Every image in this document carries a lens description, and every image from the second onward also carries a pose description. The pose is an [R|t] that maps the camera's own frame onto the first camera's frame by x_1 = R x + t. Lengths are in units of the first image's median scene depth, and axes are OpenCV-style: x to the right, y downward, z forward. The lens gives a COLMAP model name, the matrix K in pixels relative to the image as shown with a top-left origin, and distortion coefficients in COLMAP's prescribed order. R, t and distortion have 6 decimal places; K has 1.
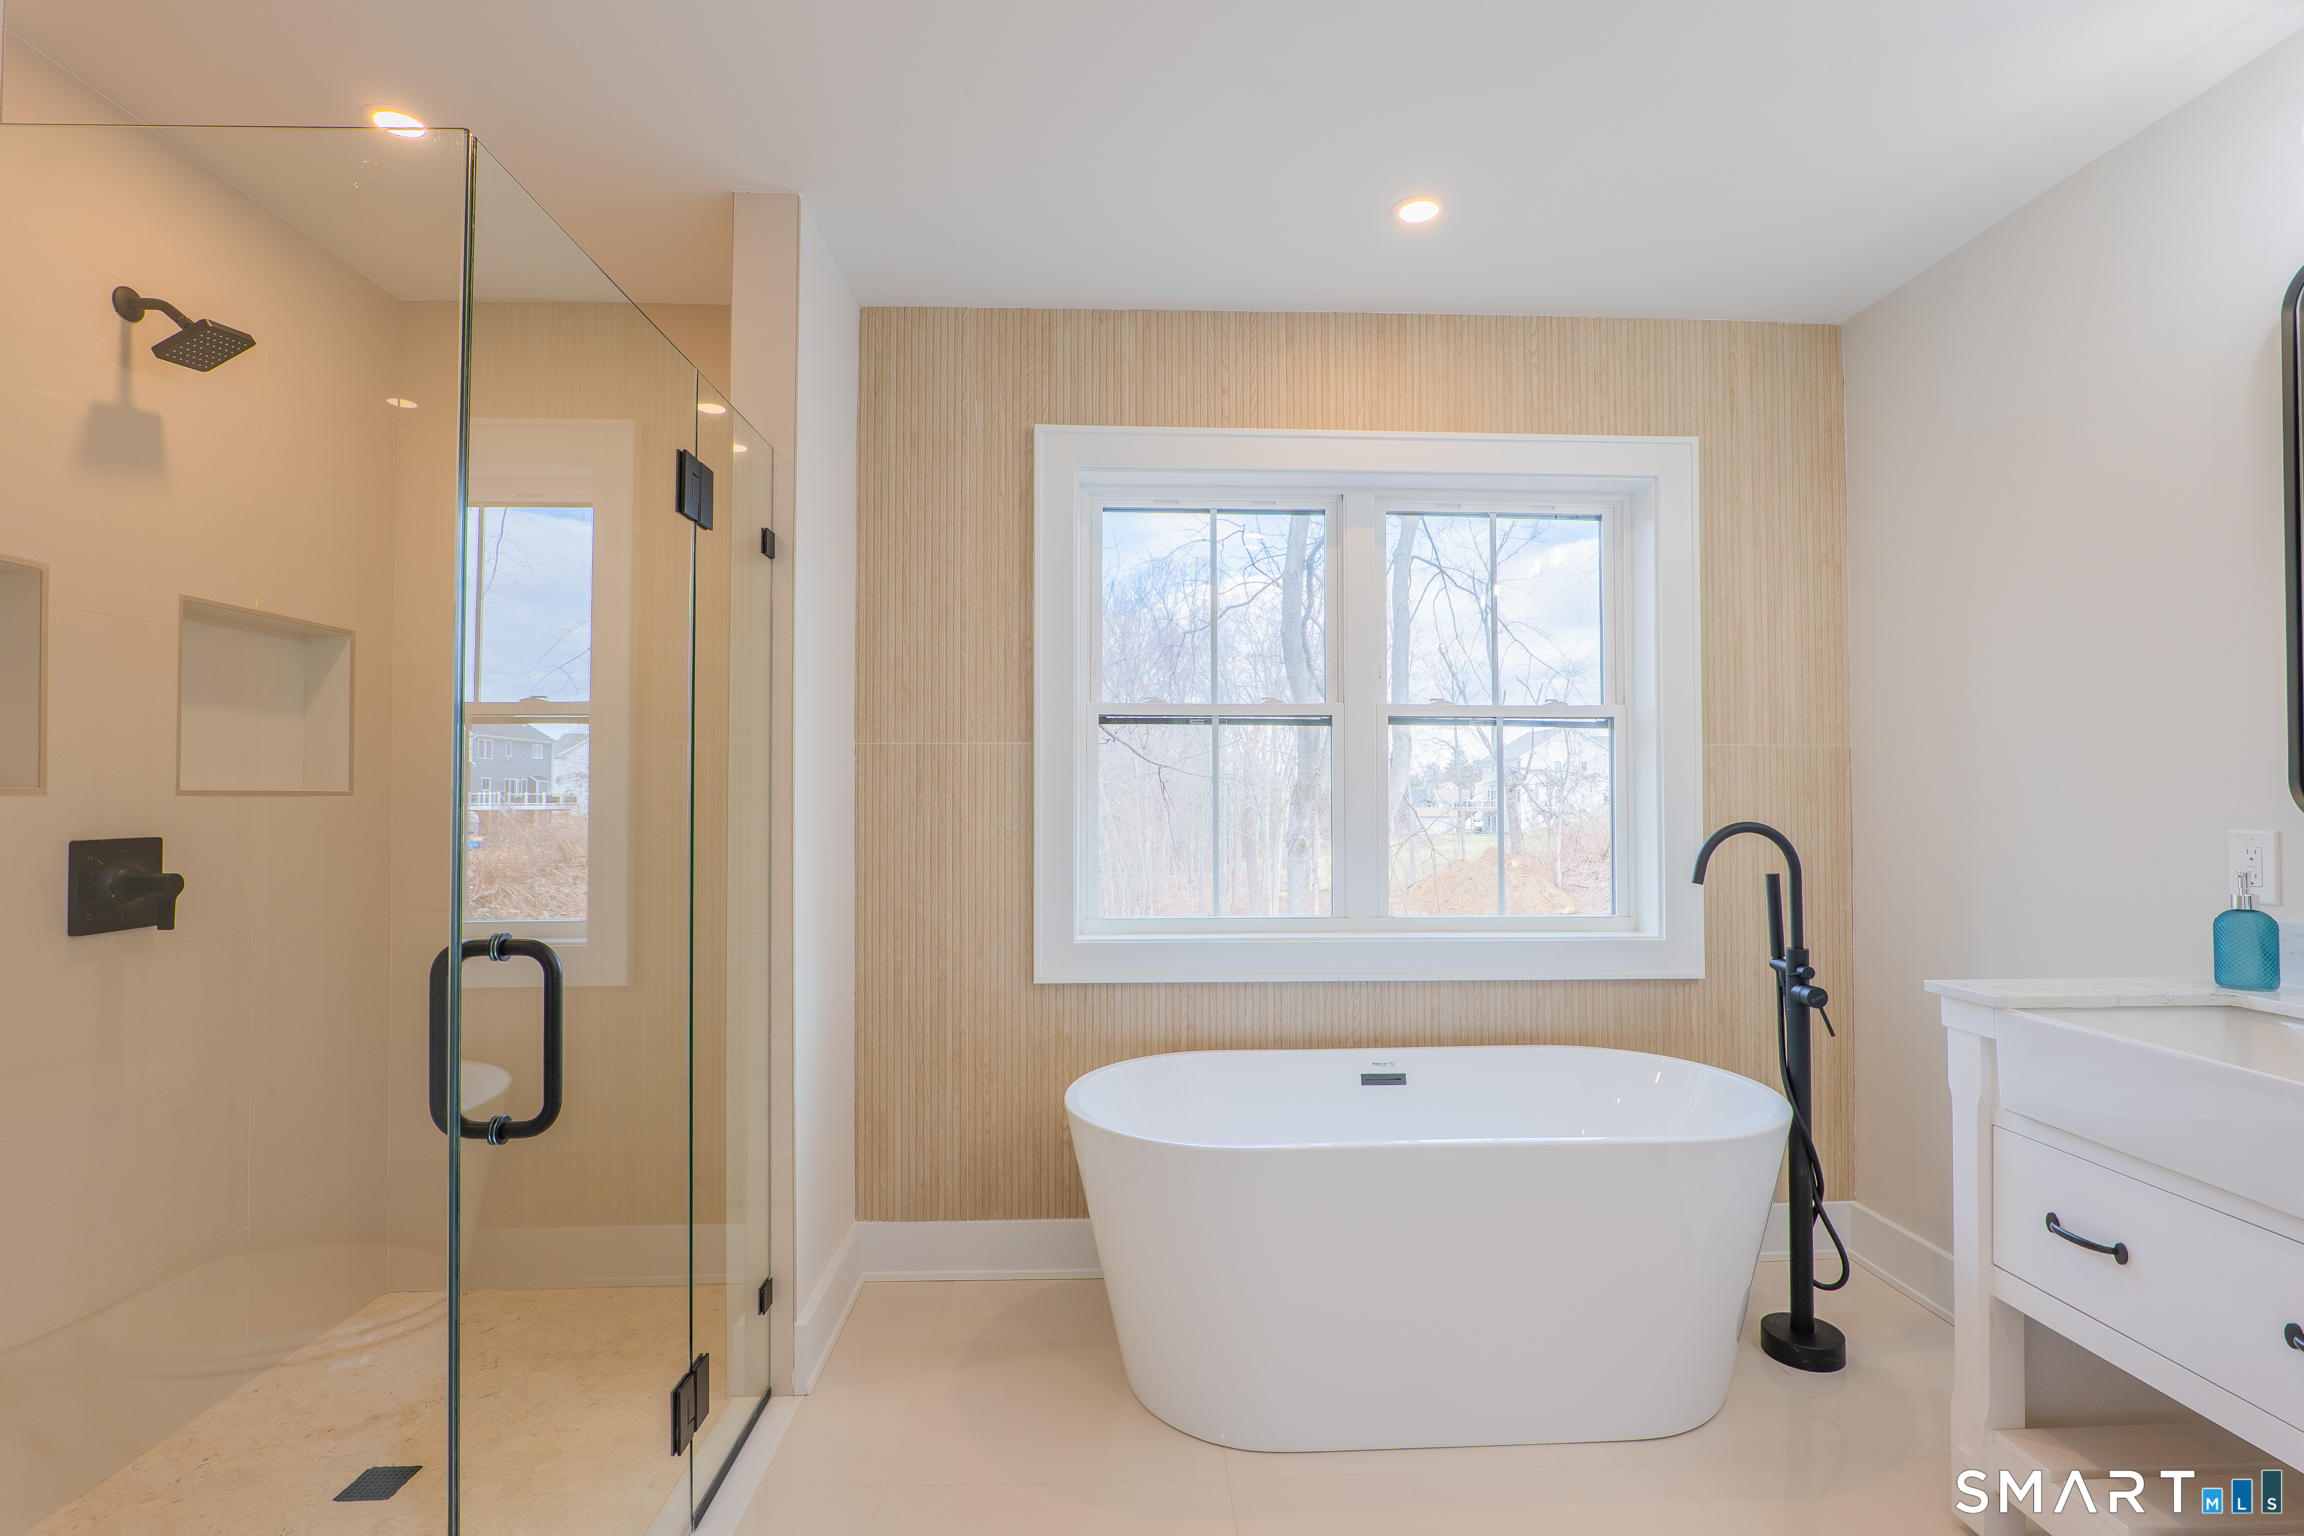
lens RADIAL K [[1103.5, 0, 1151.2], [0, 1103.5, 771.4], [0, 0, 1]] dist [-0.024093, 0.005962]
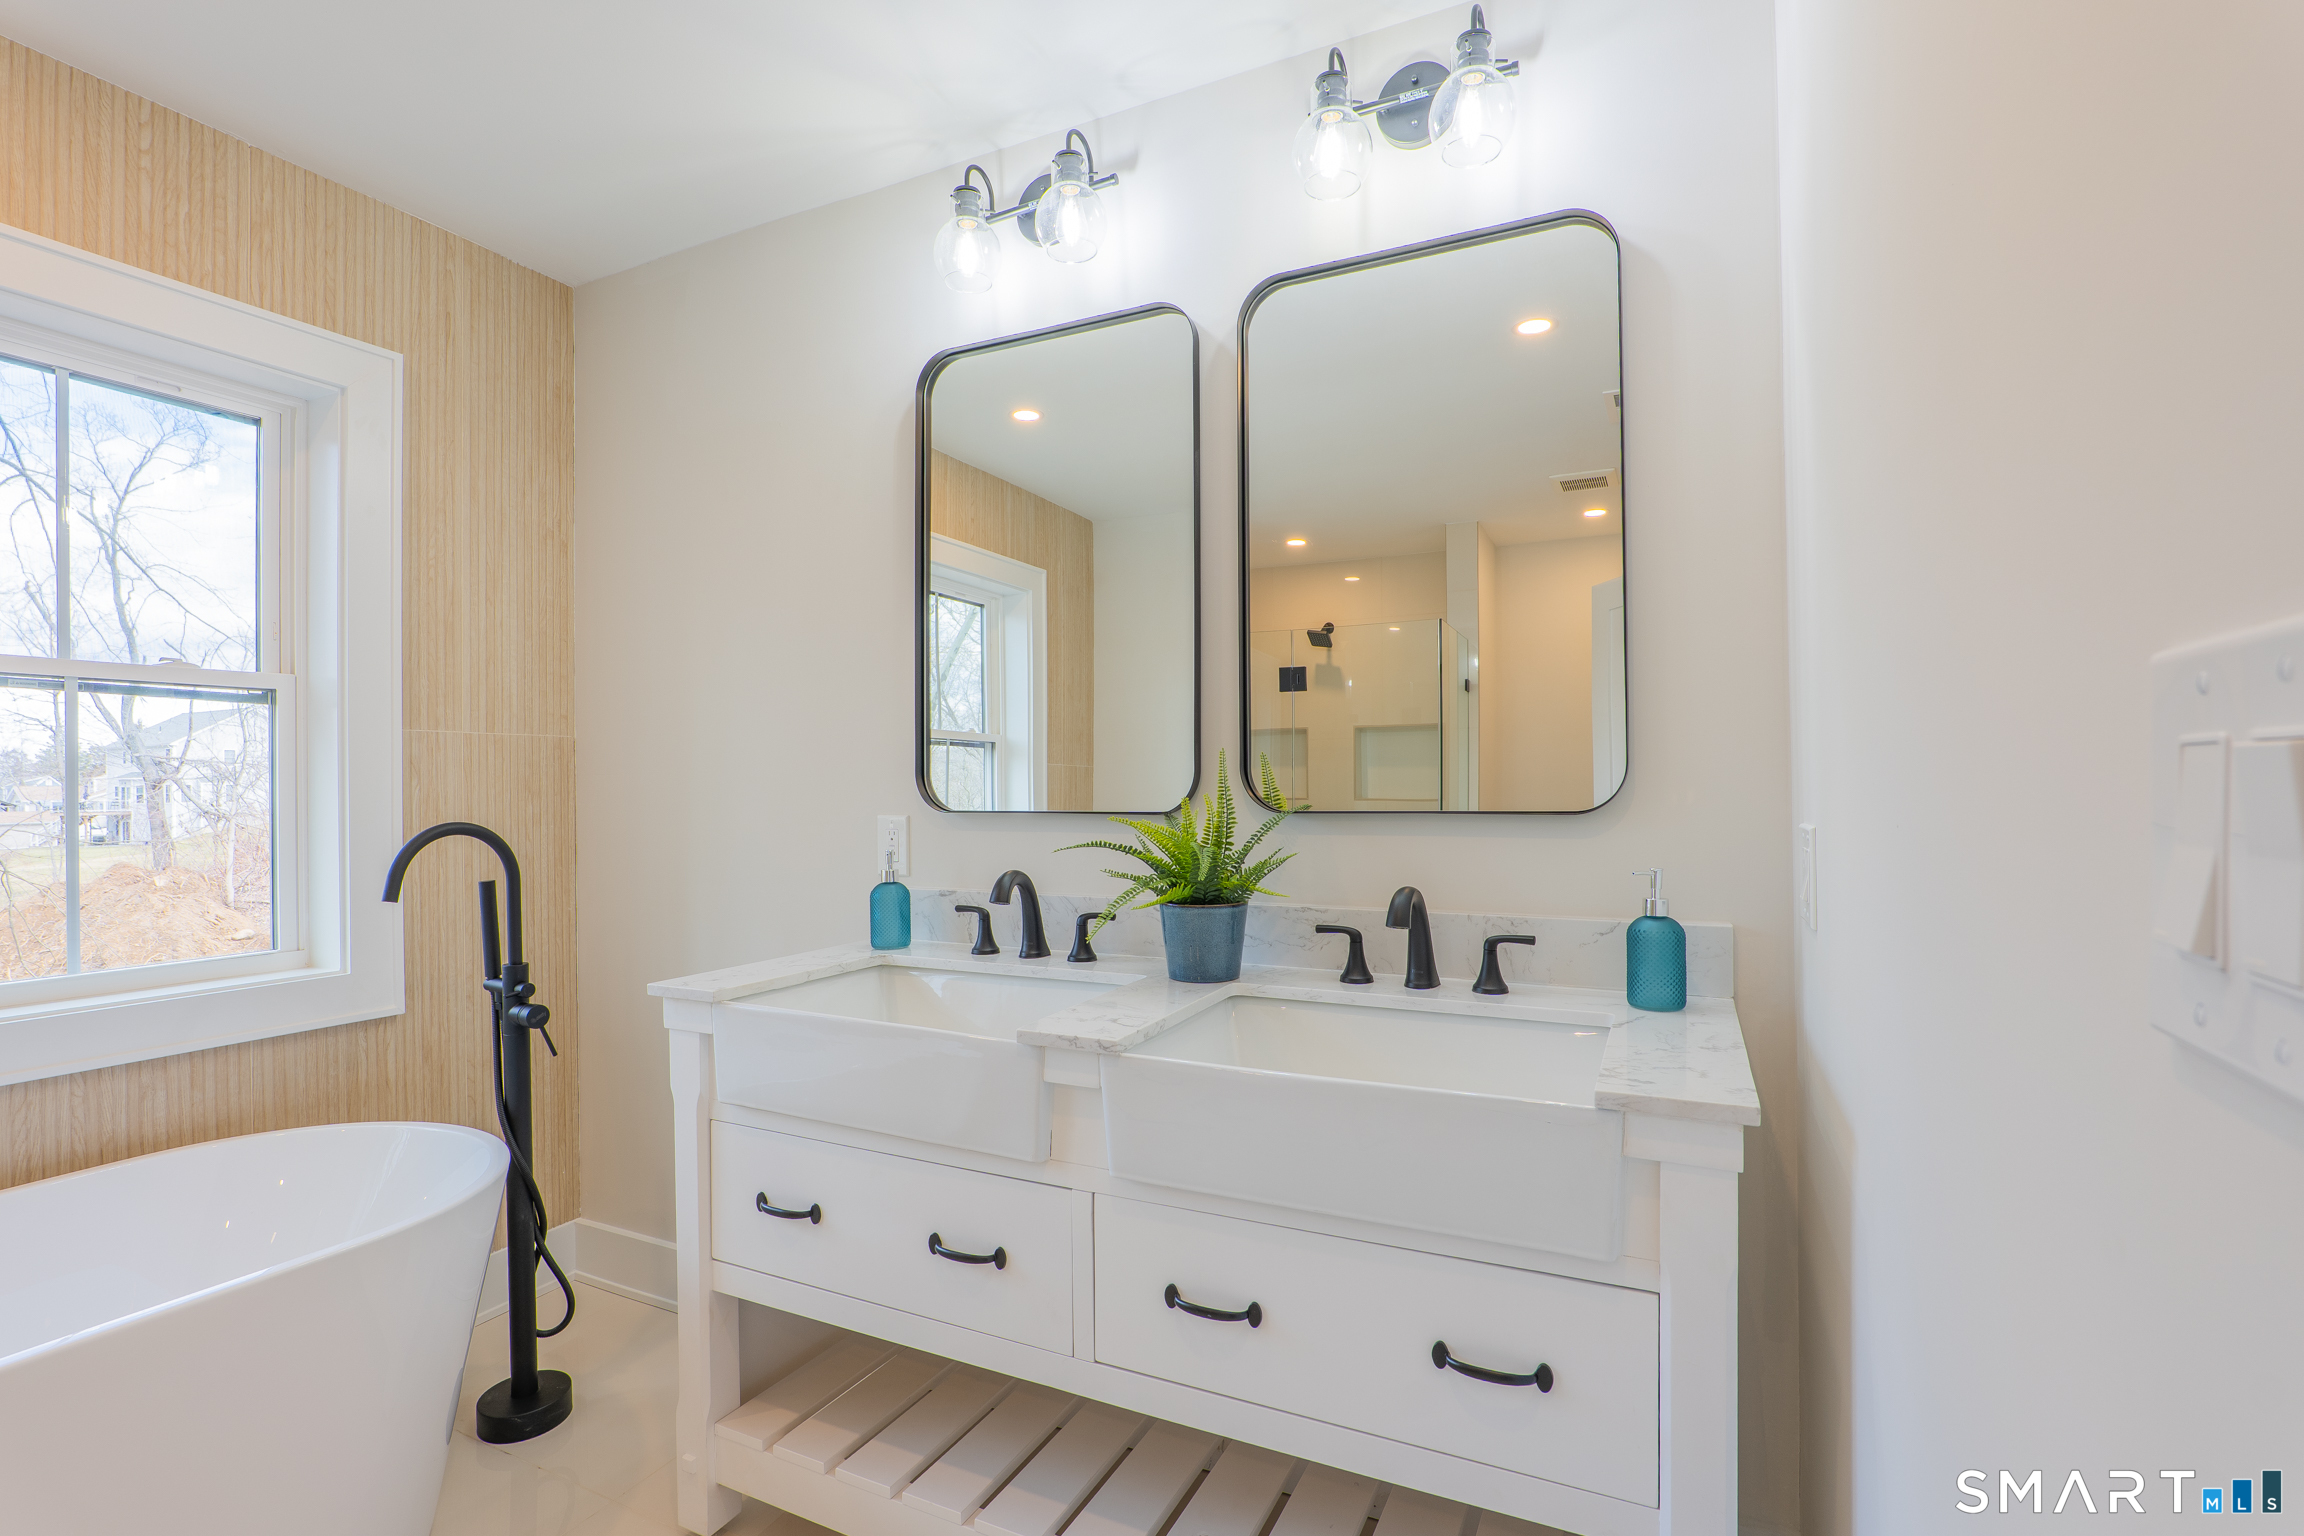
lens RADIAL K [[1103.5, 0, 1158.4], [0, 1103.5, 778.0], [0, 0, 1]] dist [-0.024093, 0.005962]
pose [[0.492141, -0.000193, 0.870516, 0.068640], [-0.009444, 0.999940, 0.005560, 0.001898], [-0.870464, -0.010957, 0.492109, 0.103318]]
